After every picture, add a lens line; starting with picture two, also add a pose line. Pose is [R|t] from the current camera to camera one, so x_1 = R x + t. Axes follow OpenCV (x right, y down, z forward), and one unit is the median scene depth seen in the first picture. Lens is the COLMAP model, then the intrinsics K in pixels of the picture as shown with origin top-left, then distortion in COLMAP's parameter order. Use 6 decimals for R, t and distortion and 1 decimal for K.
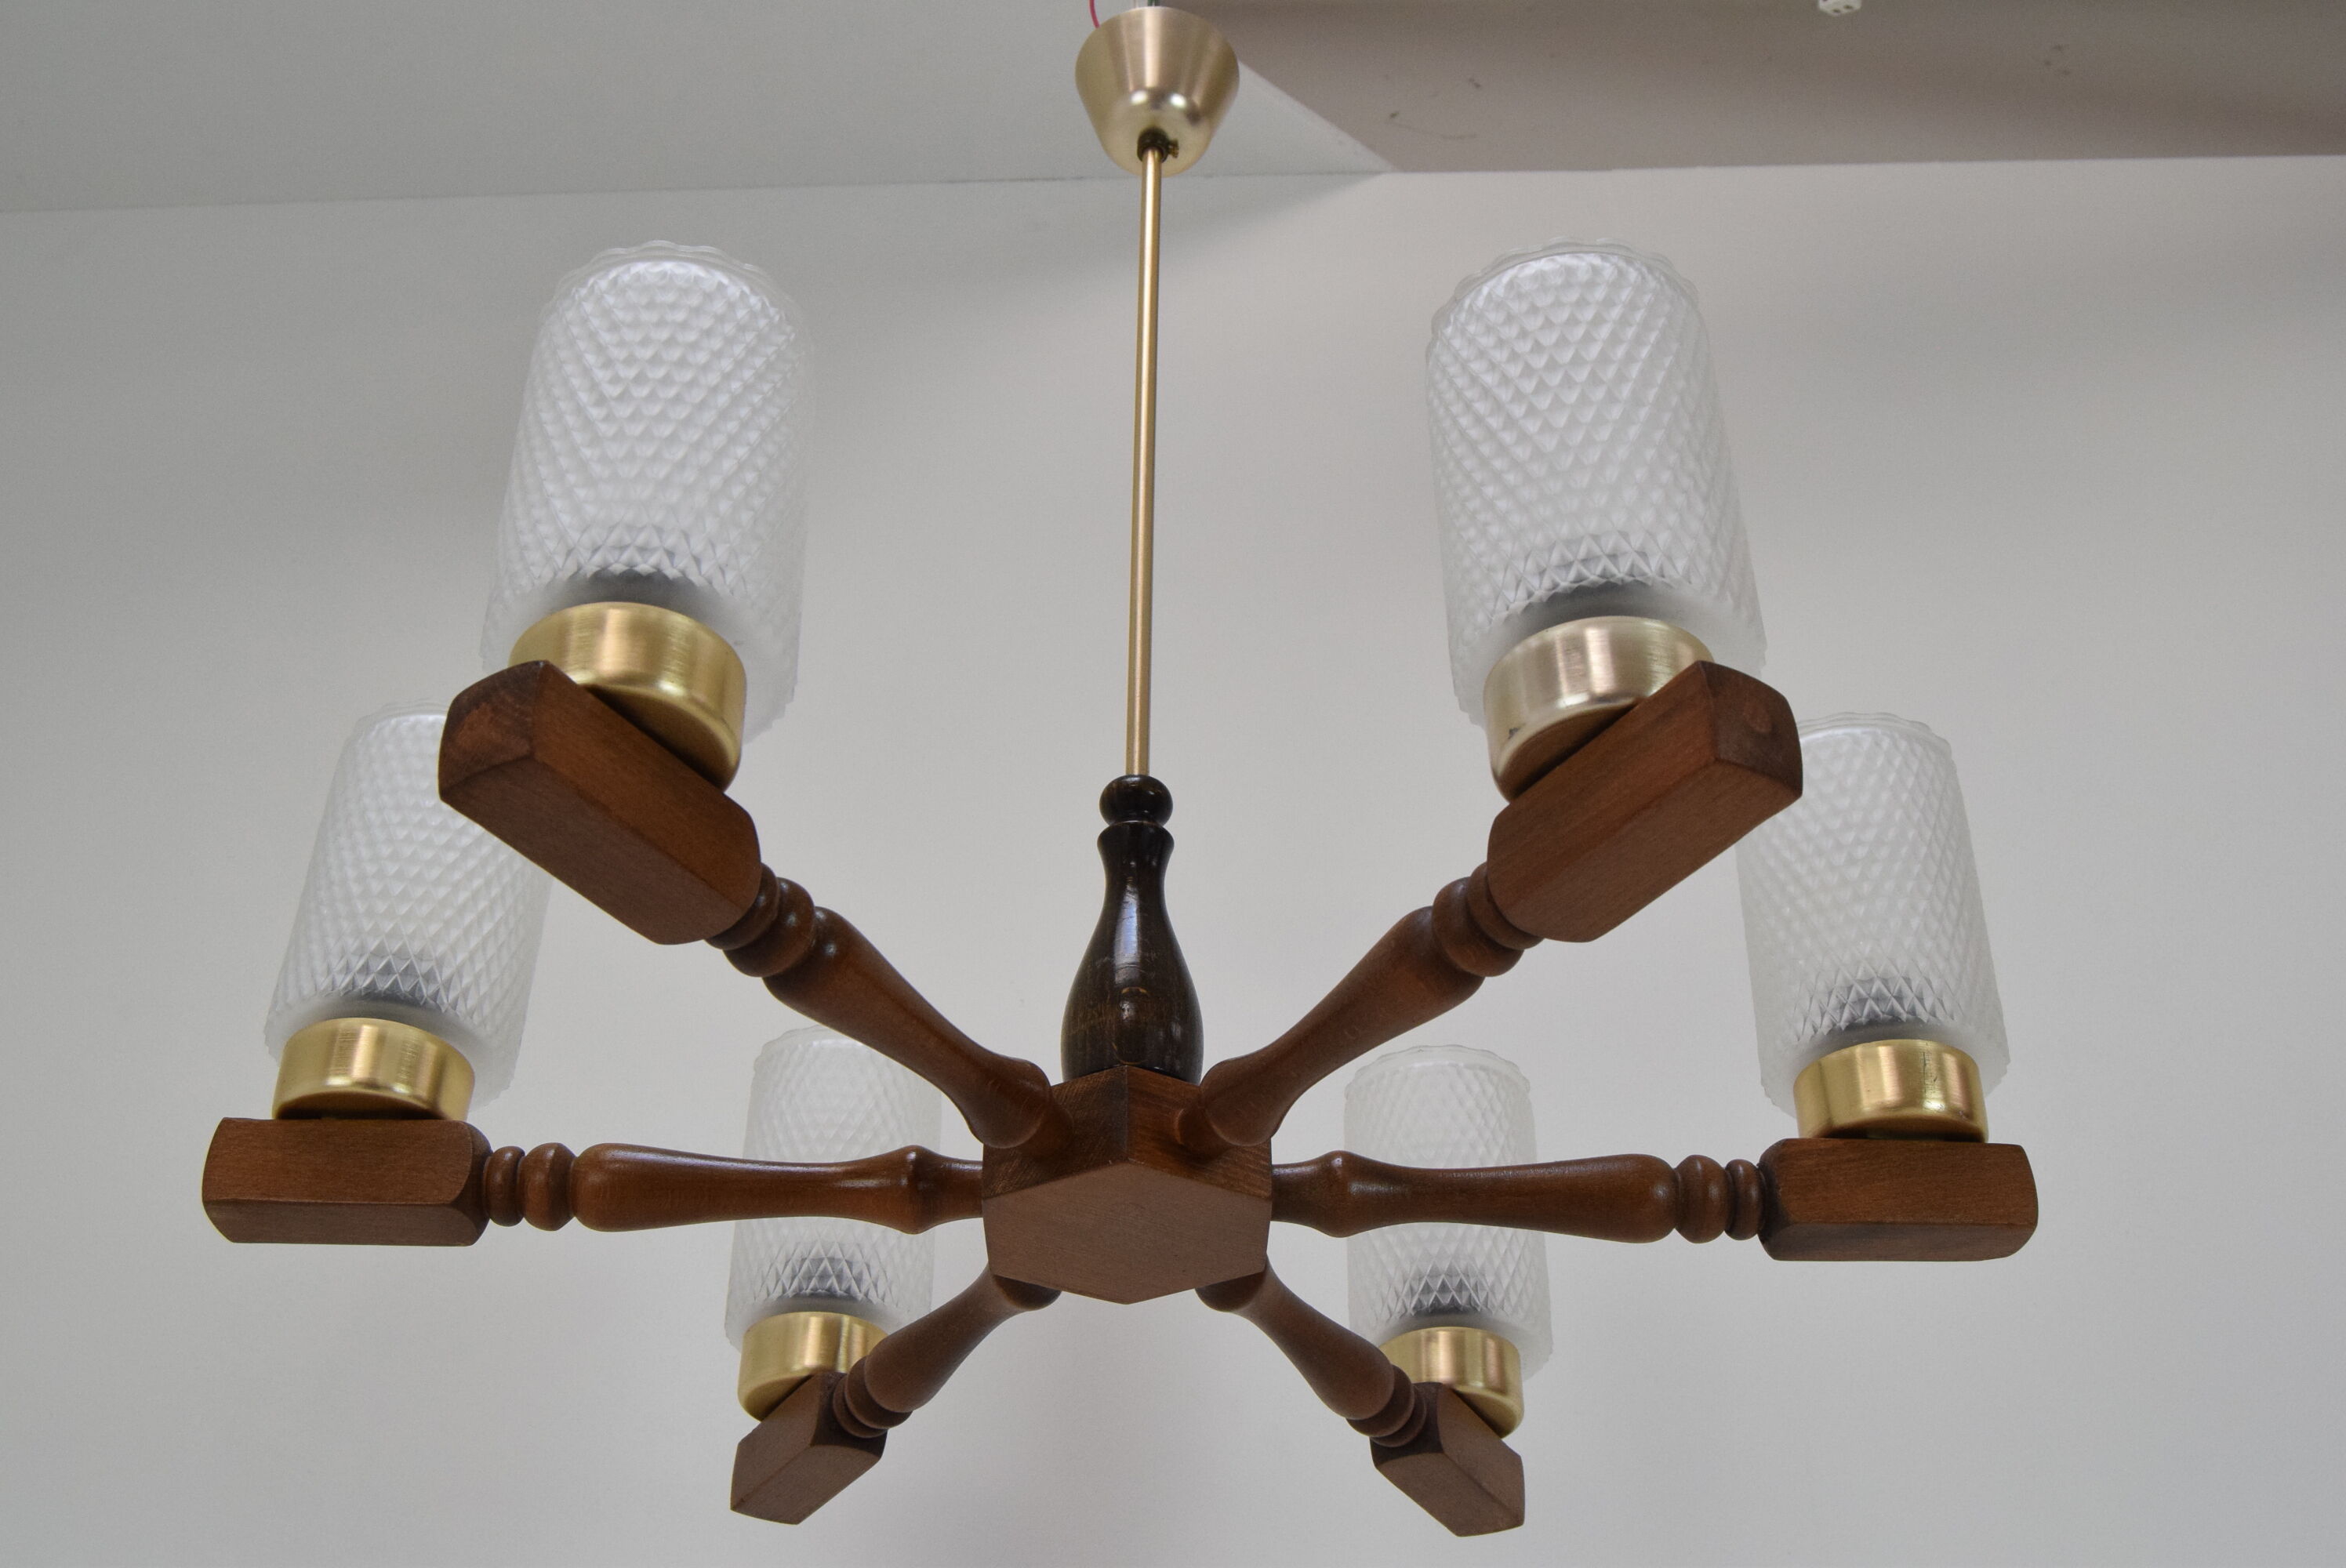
lens RADIAL K [[2546.6, 0, 1176.5], [0, 2546.6, 766.7], [0, 0, 1]] dist [-0.057276, 0.000000]
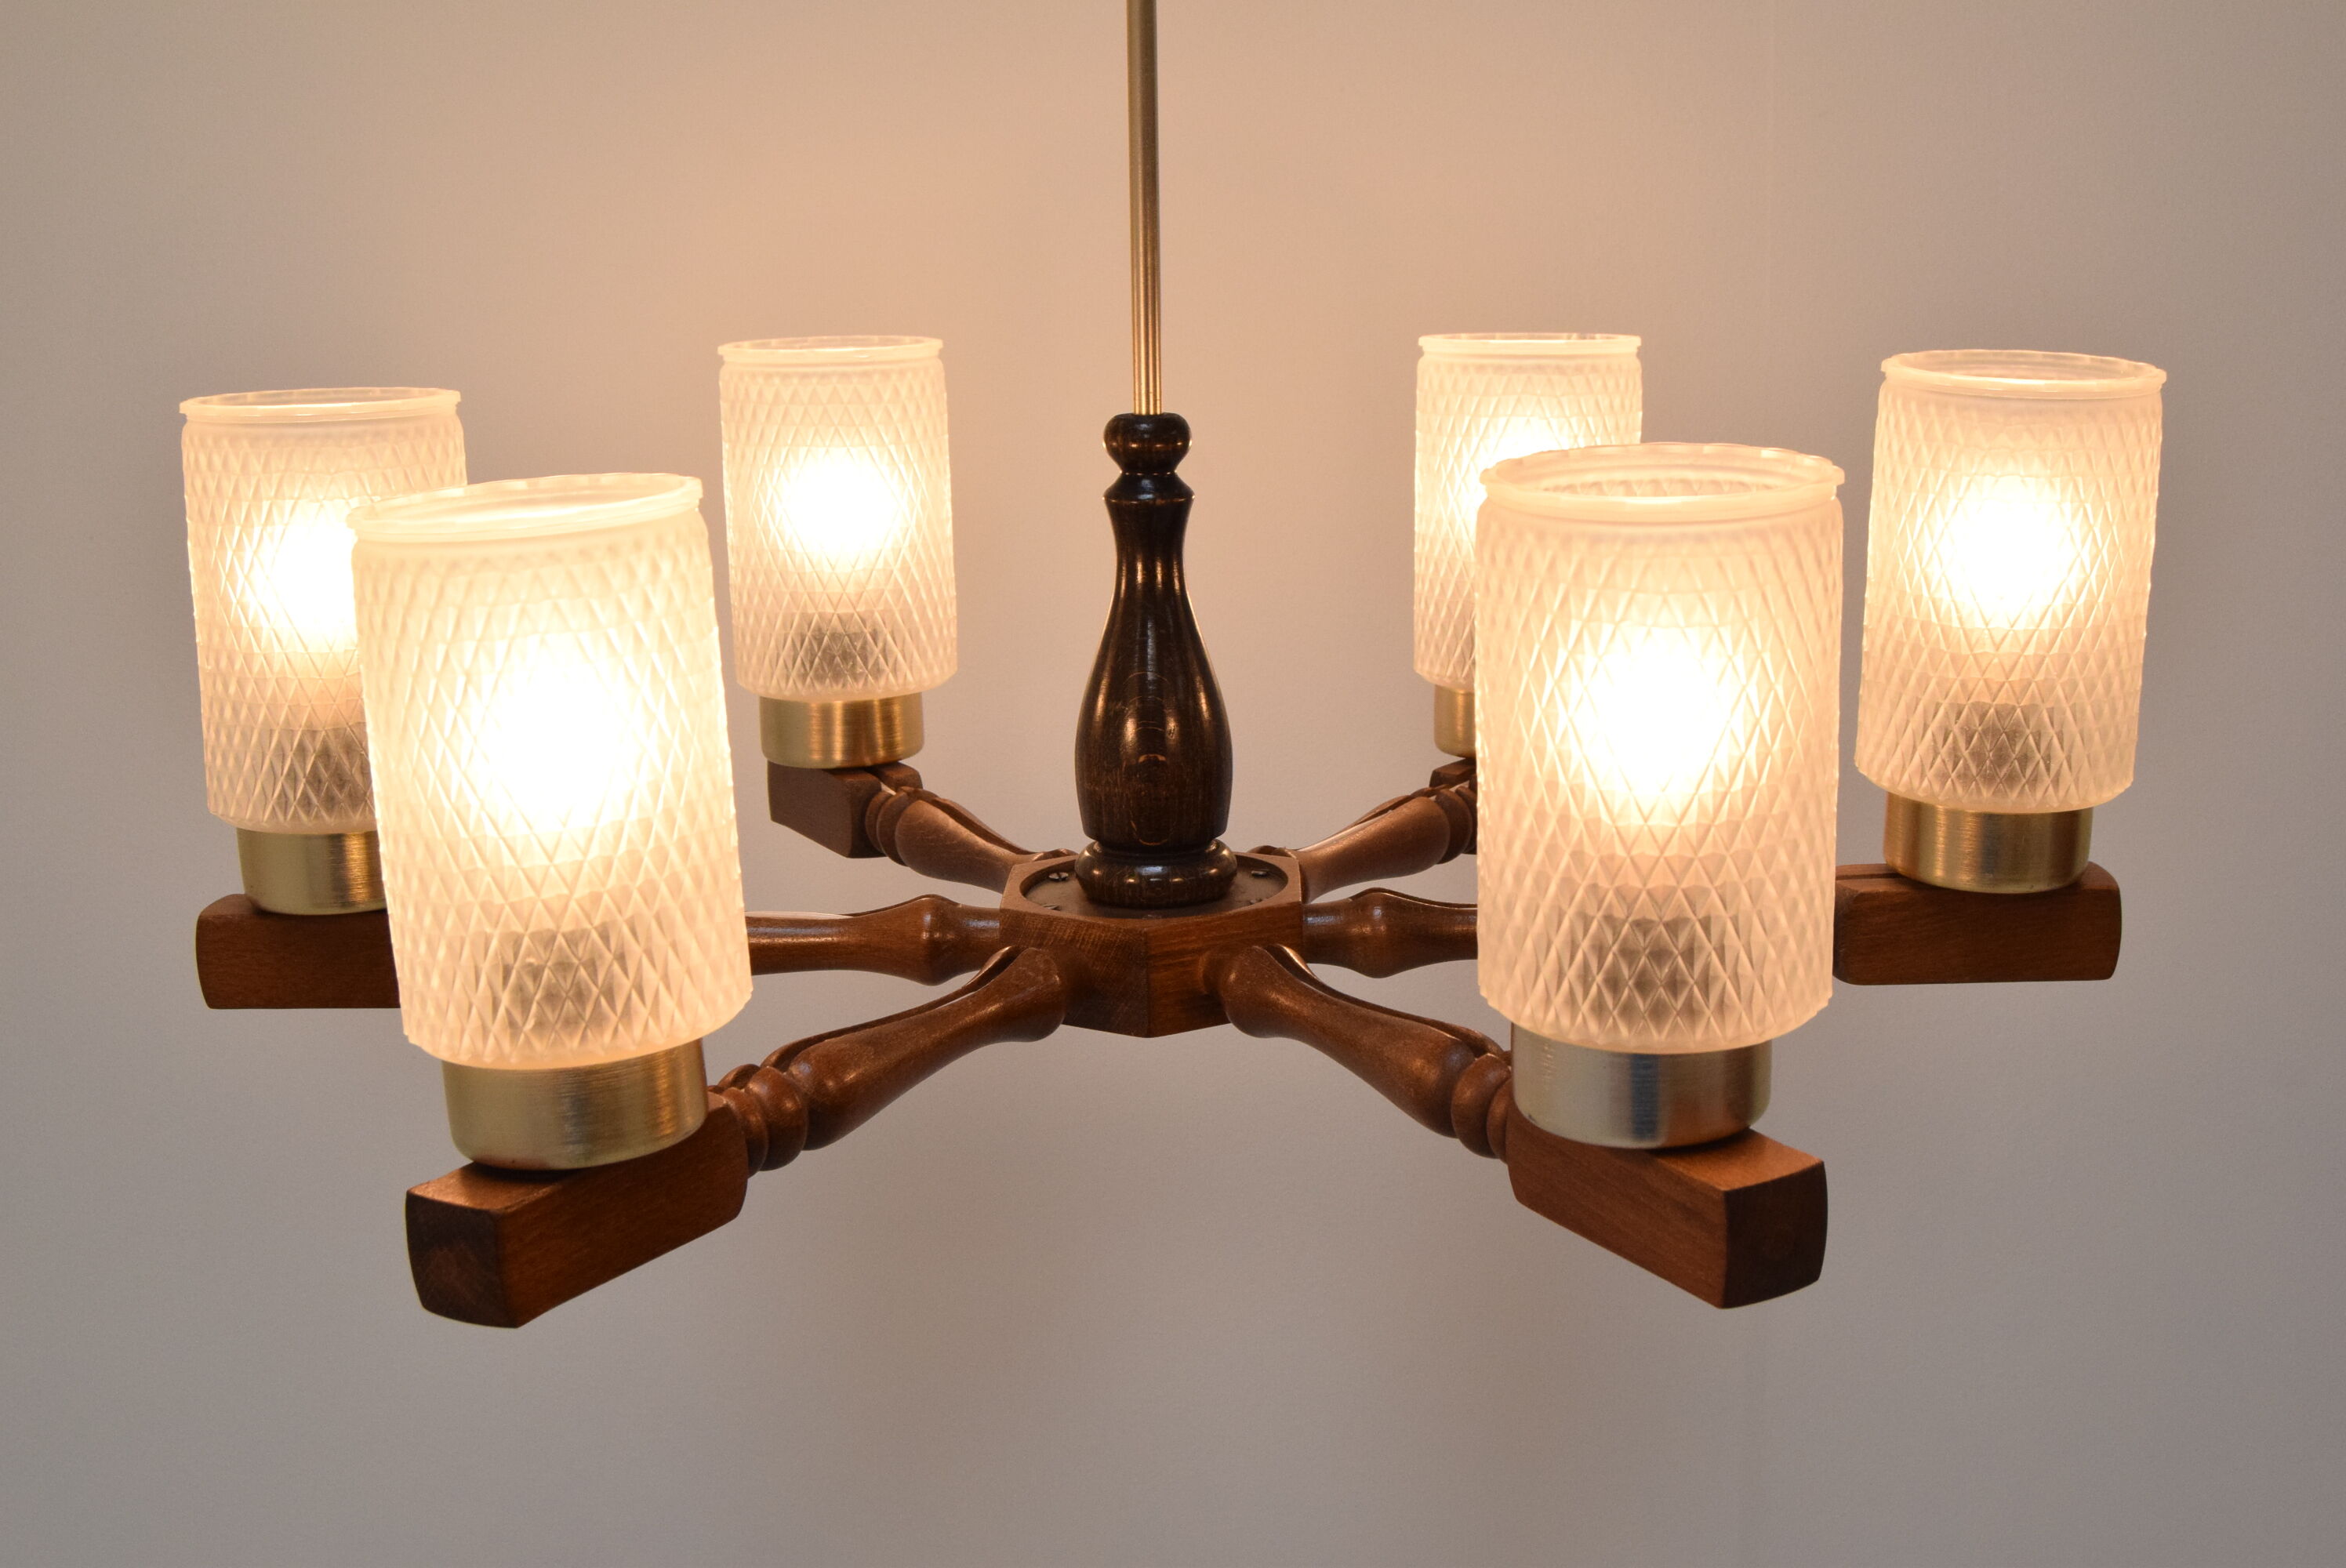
lens RADIAL K [[3064.9, 0, 1196.6], [0, 3064.9, 776.7], [0, 0, 1]] dist [-0.093937, 0.000000]
pose [[0.998919, -0.012625, -0.044729, 0.047976], [0.042406, 0.641449, 0.765993, -0.744730], [0.019021, -0.767062, 0.641291, 0.311640]]
